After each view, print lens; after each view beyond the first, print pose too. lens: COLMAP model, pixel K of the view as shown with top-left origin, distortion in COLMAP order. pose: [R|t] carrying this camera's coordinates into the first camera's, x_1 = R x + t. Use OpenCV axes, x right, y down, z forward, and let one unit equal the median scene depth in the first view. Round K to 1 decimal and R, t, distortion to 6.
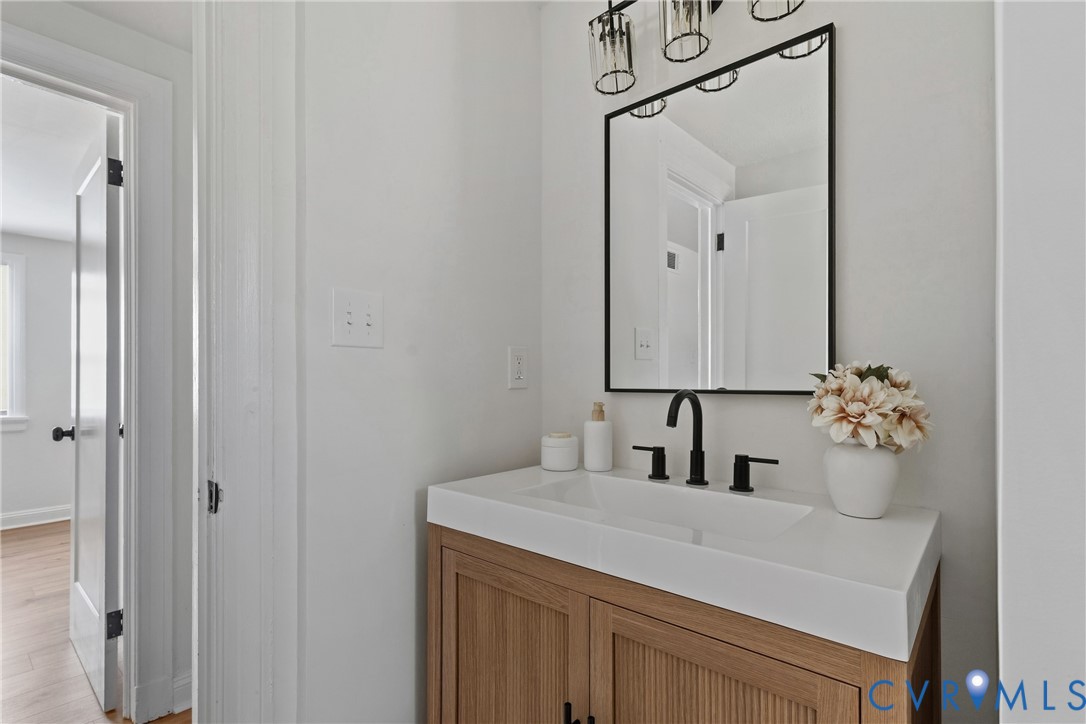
lens RADIAL K [[520.4, 0, 530.1], [0, 520.4, 376.5], [0, 0, 1]] dist [0.005180, -0.001916]
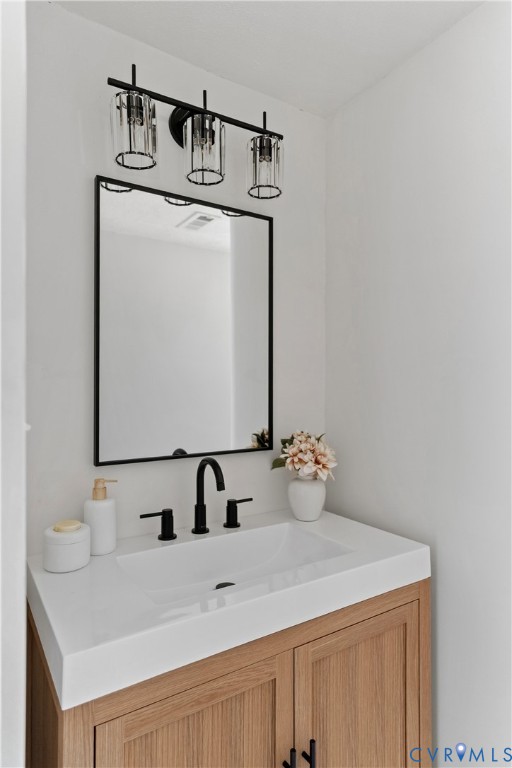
lens RADIAL K [[460.4, 0, 256.1], [0, 460.4, 383.0], [0, 0, 1]] dist [0.003438, 0.001176]
pose [[0.265249, 0.003927, 0.964172, -0.814490], [0.002177, 0.999987, -0.004672, -0.164107], [-0.964177, 0.003338, 0.265237, 0.686114]]
